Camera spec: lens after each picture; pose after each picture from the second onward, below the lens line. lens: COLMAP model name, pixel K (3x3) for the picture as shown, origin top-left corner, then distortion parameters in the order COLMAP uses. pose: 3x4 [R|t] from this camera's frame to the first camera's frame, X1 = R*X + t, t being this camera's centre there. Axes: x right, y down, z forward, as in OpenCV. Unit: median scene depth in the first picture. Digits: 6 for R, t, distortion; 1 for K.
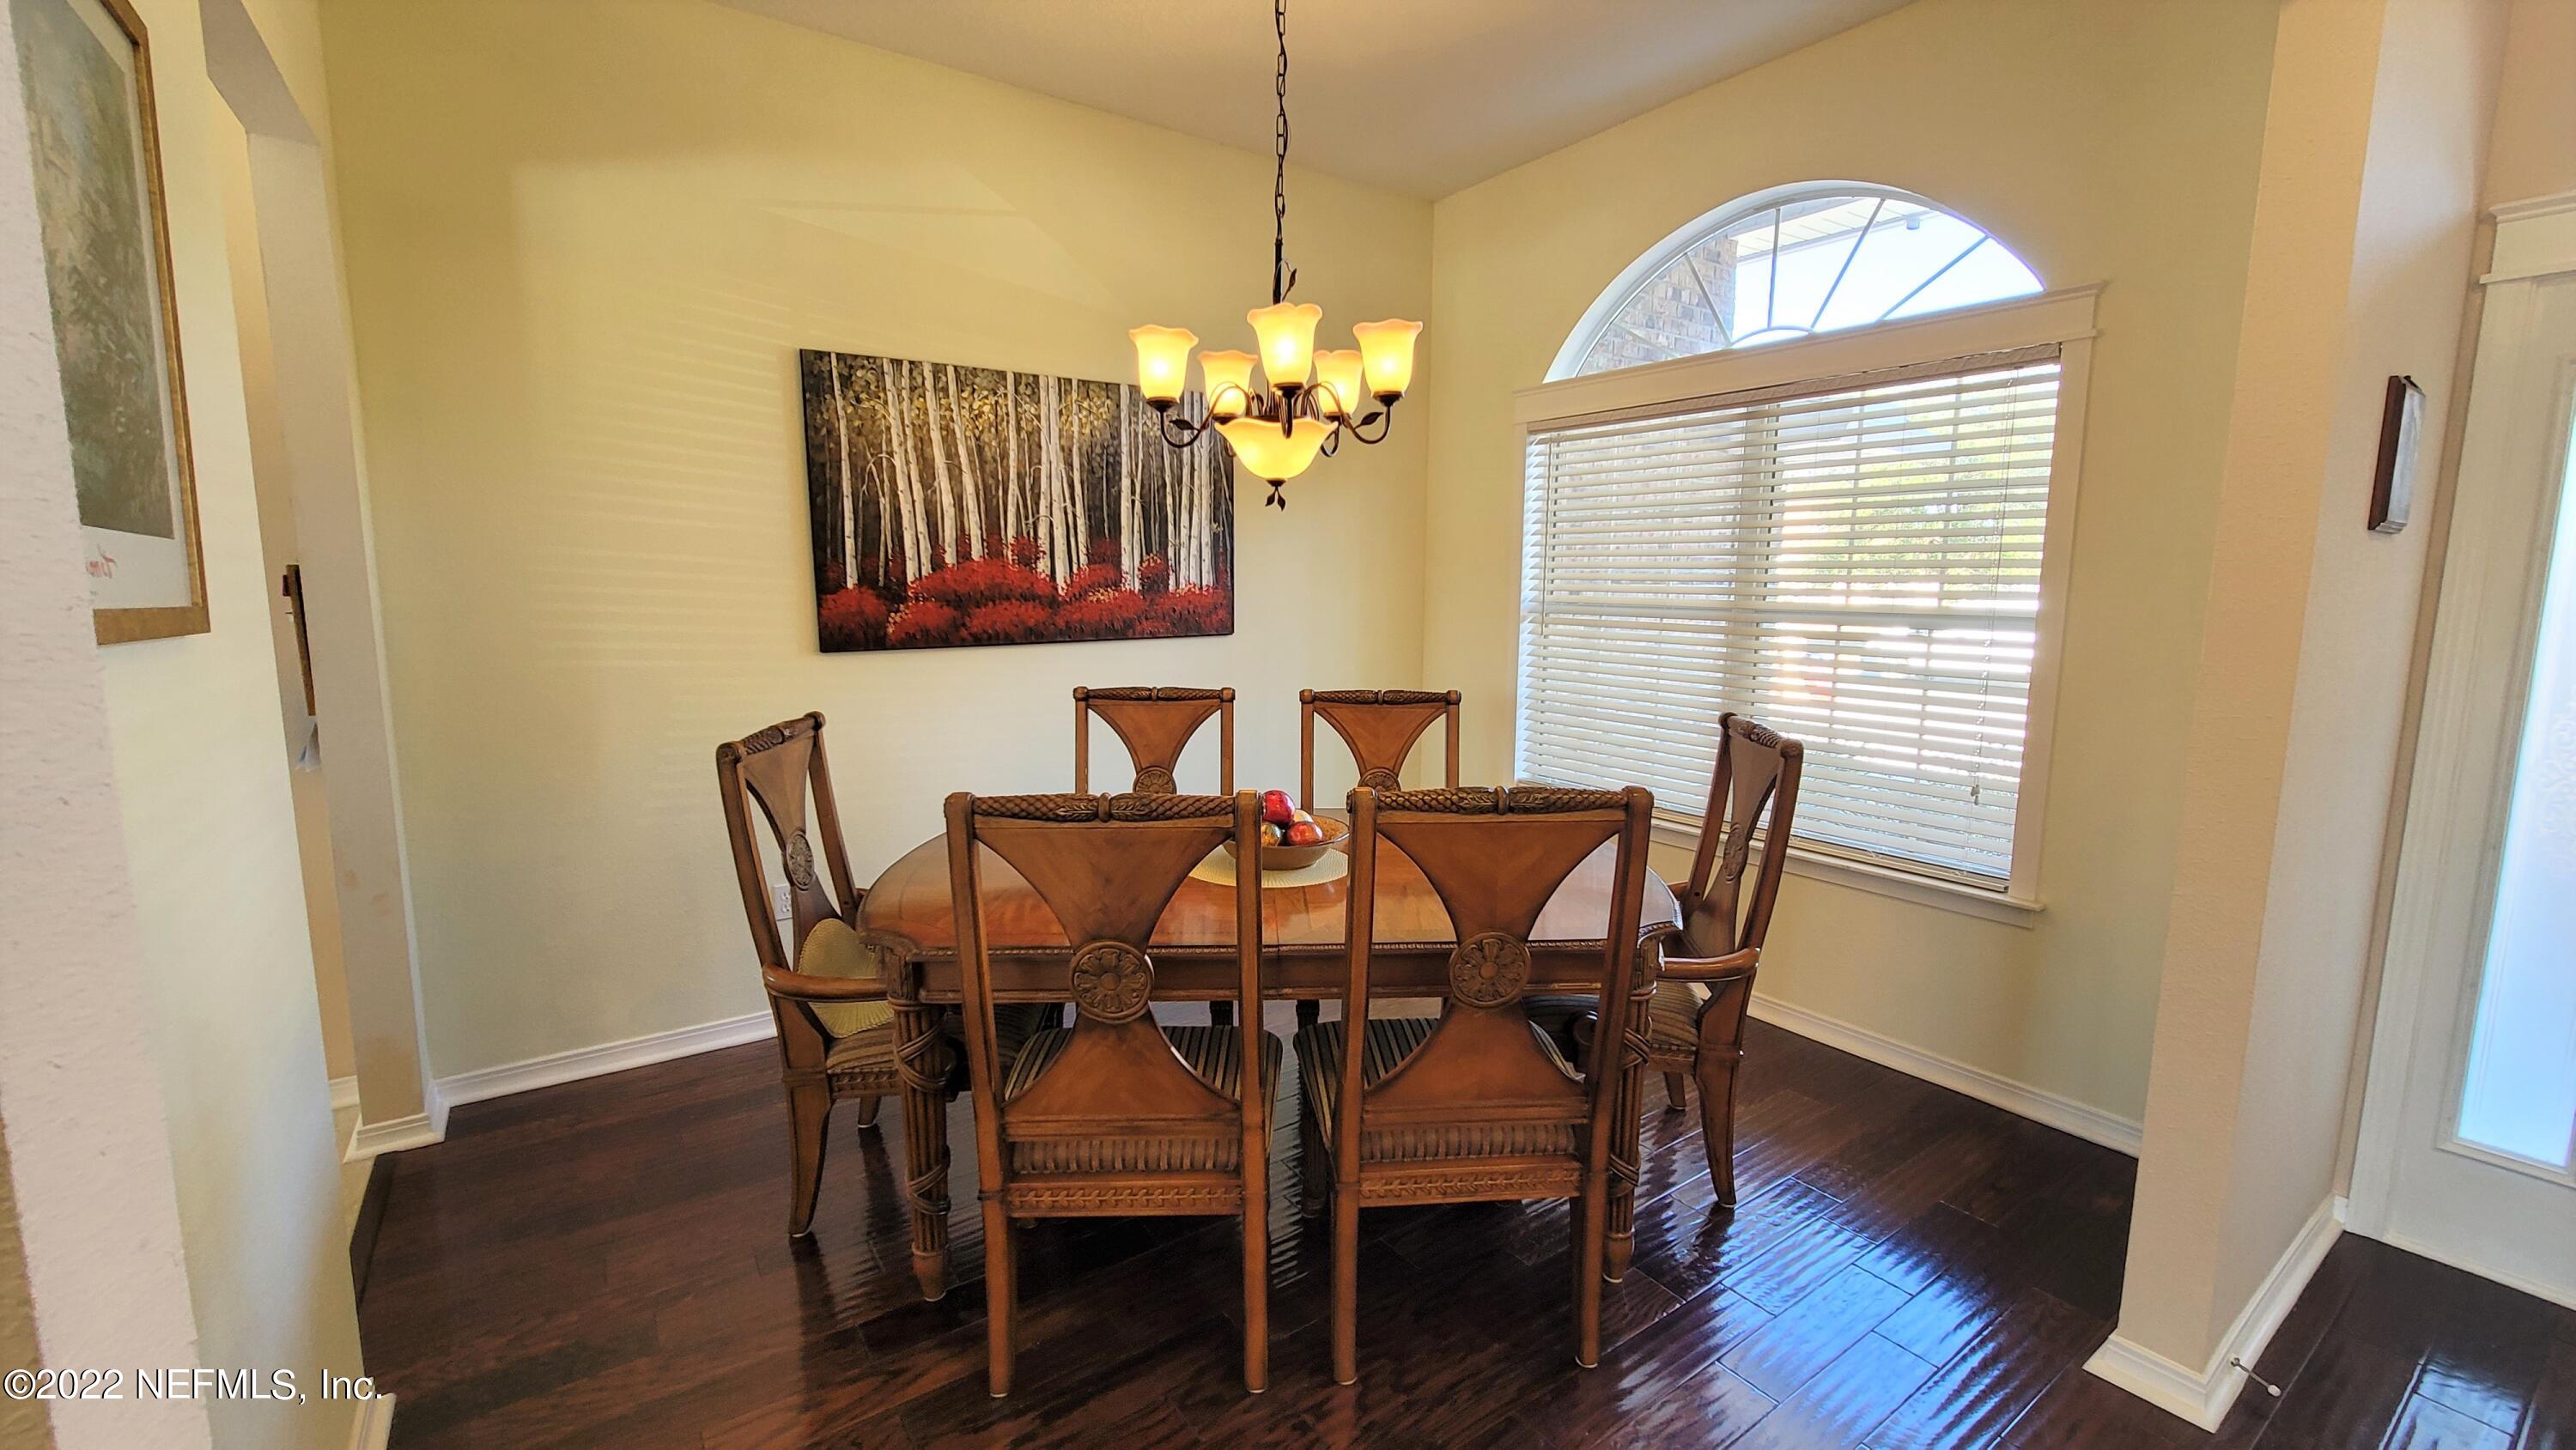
lens RADIAL K [[1042.6, 0, 1288.3], [0, 1042.6, 720.5], [0, 0, 1]] dist [-0.002303, -0.000160]
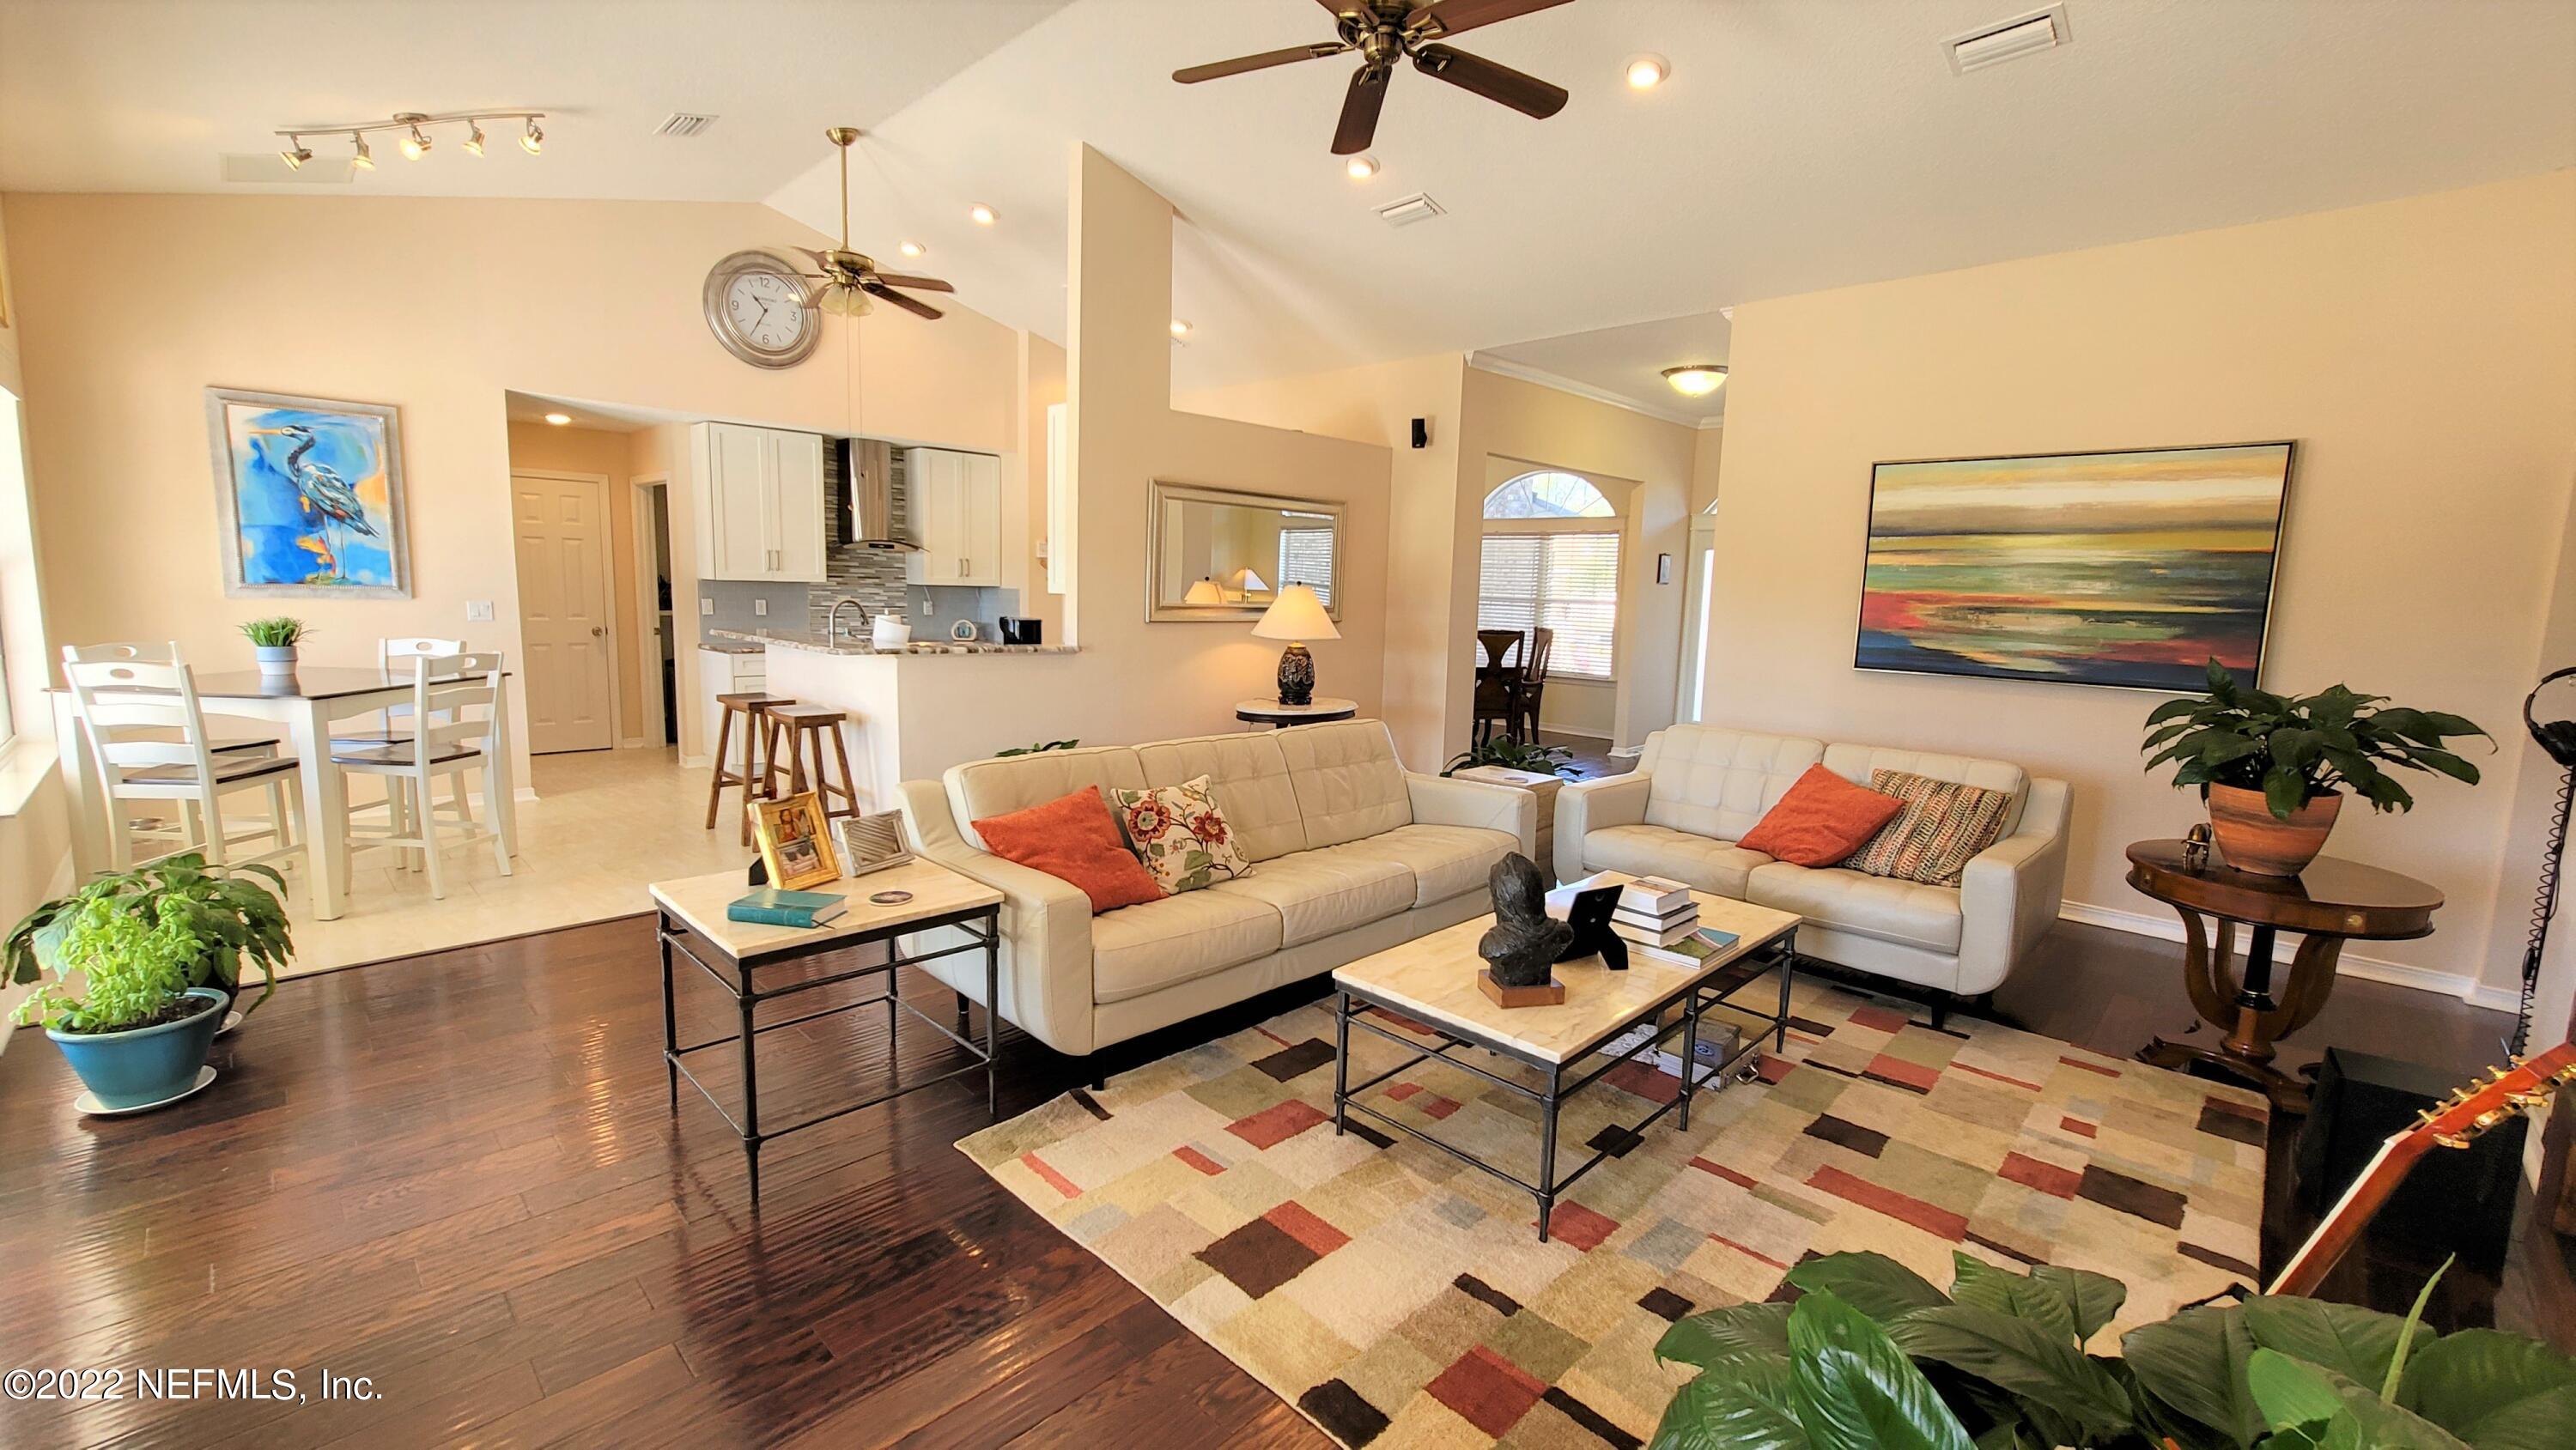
lens RADIAL K [[1042.6, 0, 1288.3], [0, 1042.6, 720.5], [0, 0, 1]] dist [-0.002303, -0.000160]
pose [[0.983329, -0.006808, 0.181706, -1.173449], [0.006552, 0.999977, 0.002008, 0.325235], [-0.181715, -0.000784, 0.983351, -2.599389]]
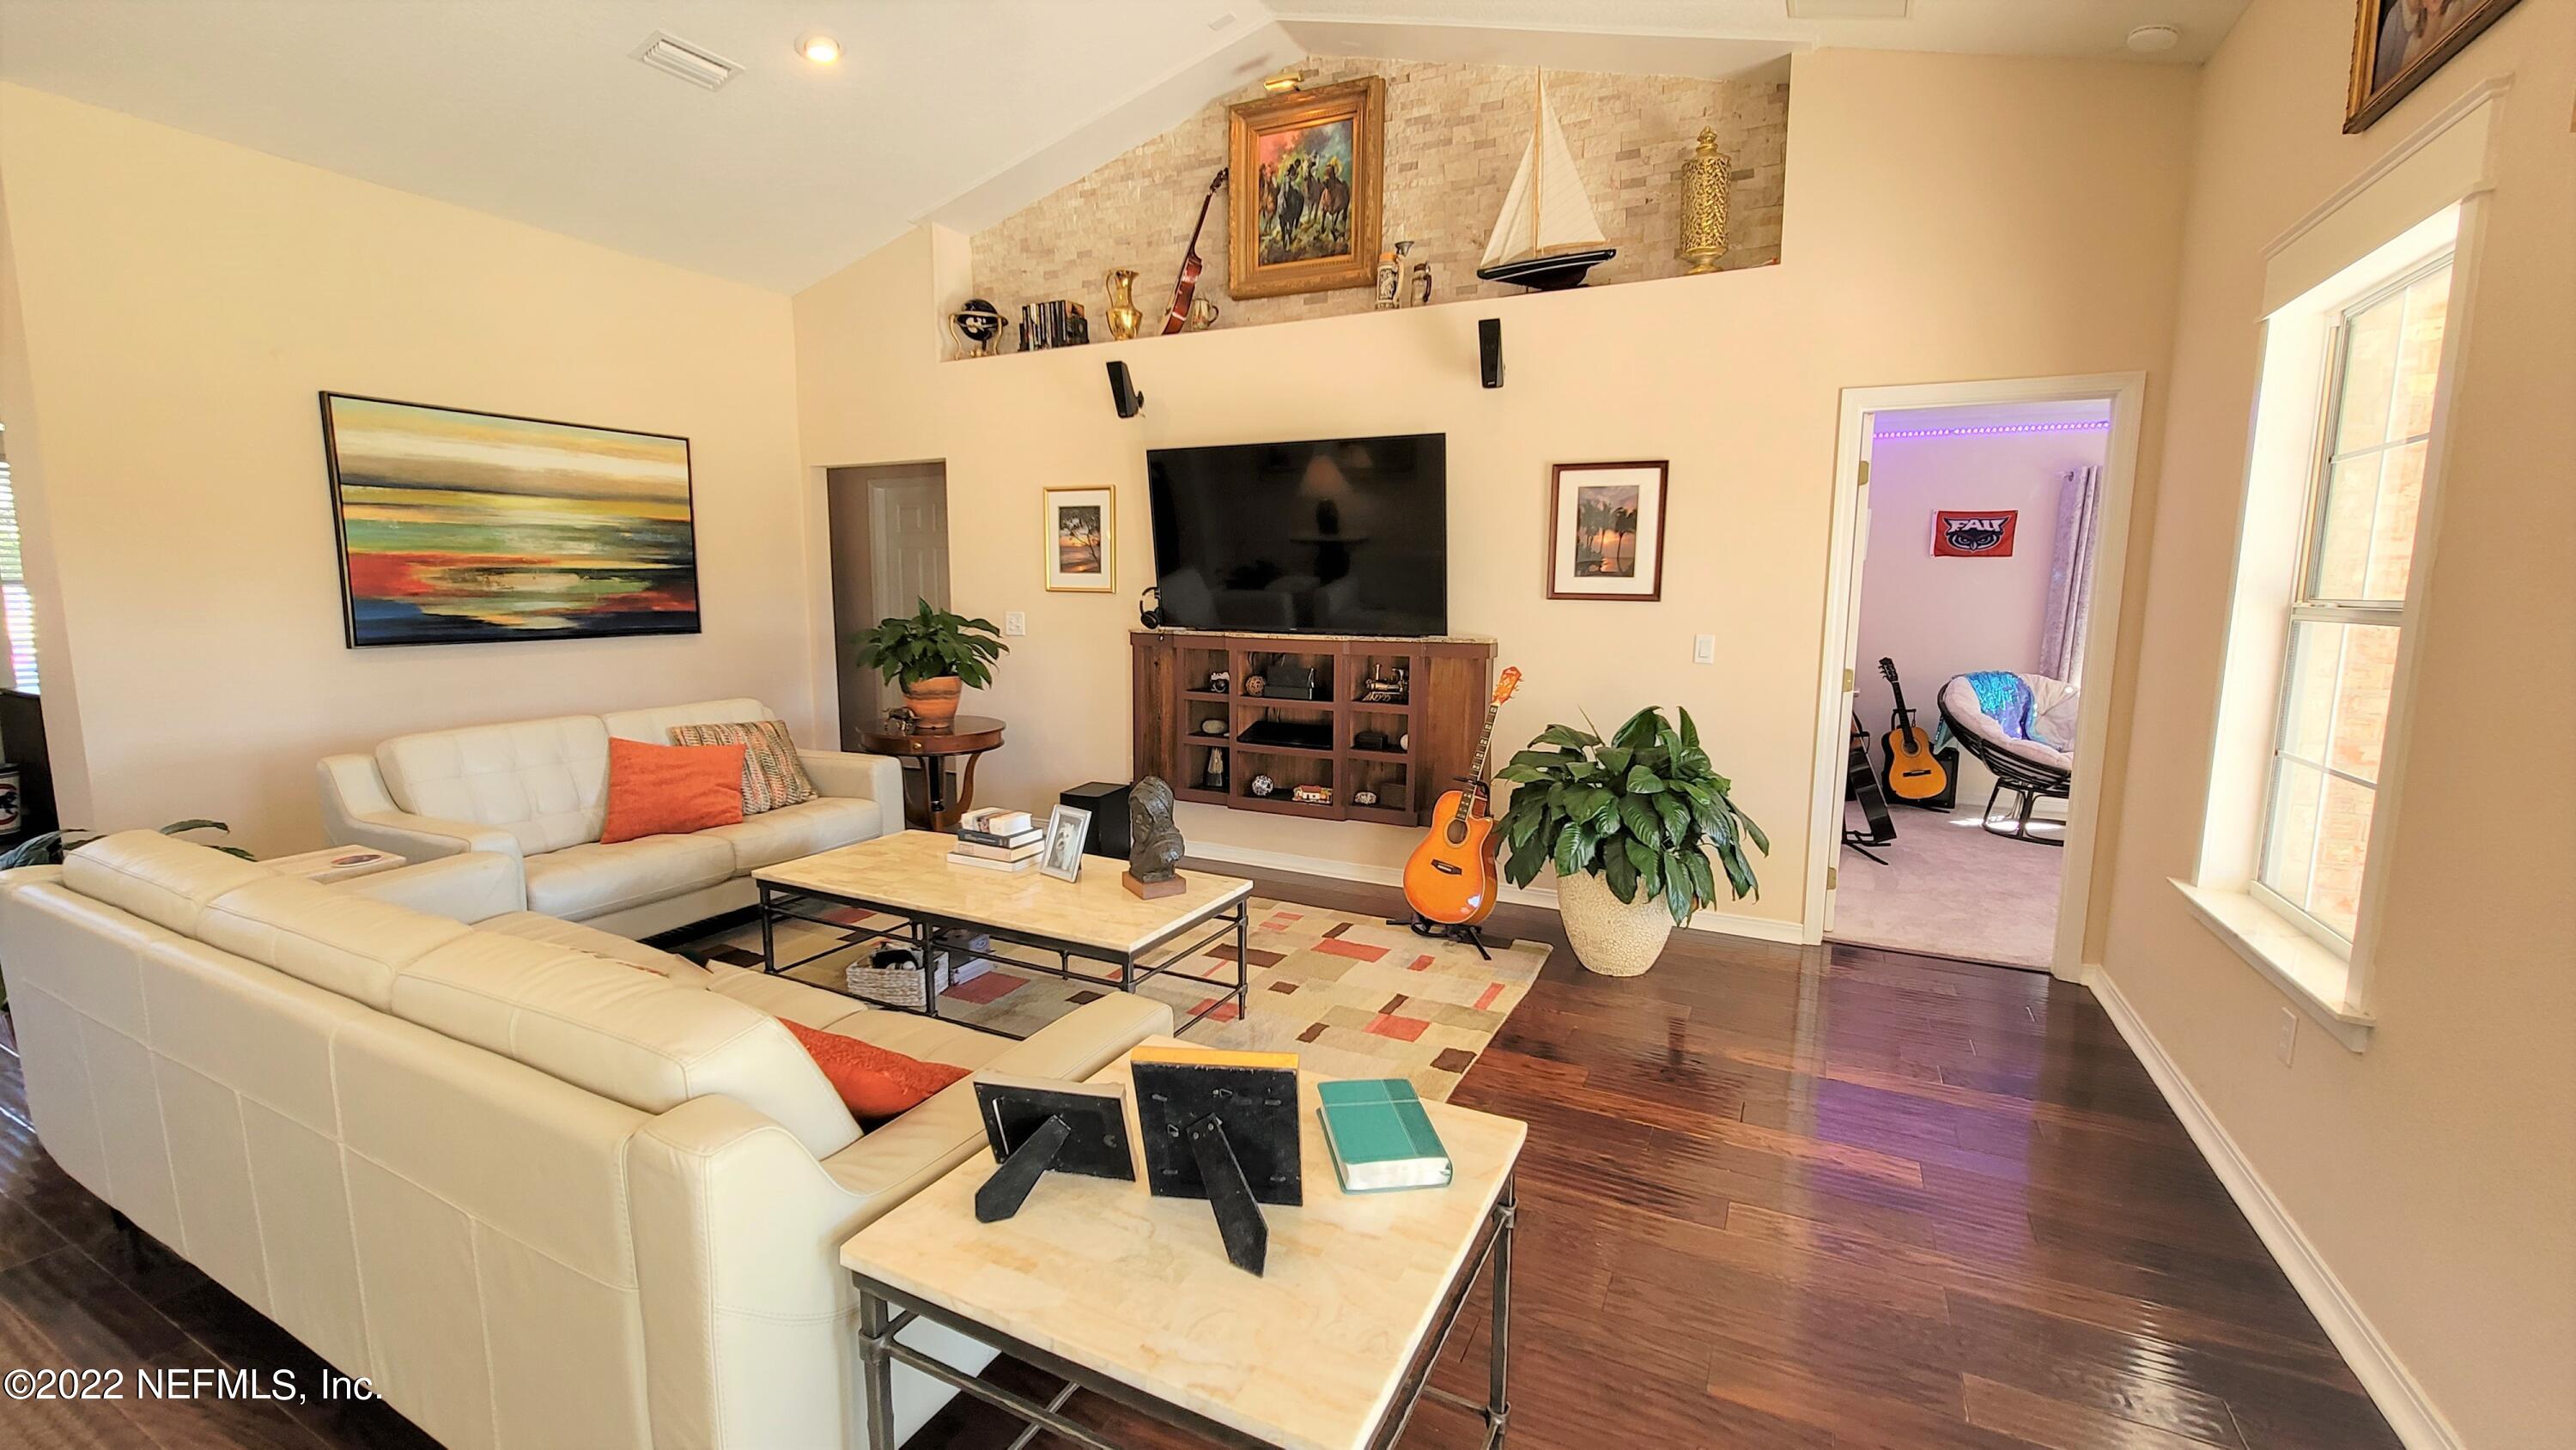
lens RADIAL K [[1042.6, 0, 1288.3], [0, 1042.6, 720.5], [0, 0, 1]] dist [-0.002303, -0.000160]
pose [[-0.472002, -0.132481, 0.871586, -1.893562], [0.106669, 0.972799, 0.205631, 0.162020], [-0.875120, 0.190029, -0.445032, -1.305536]]
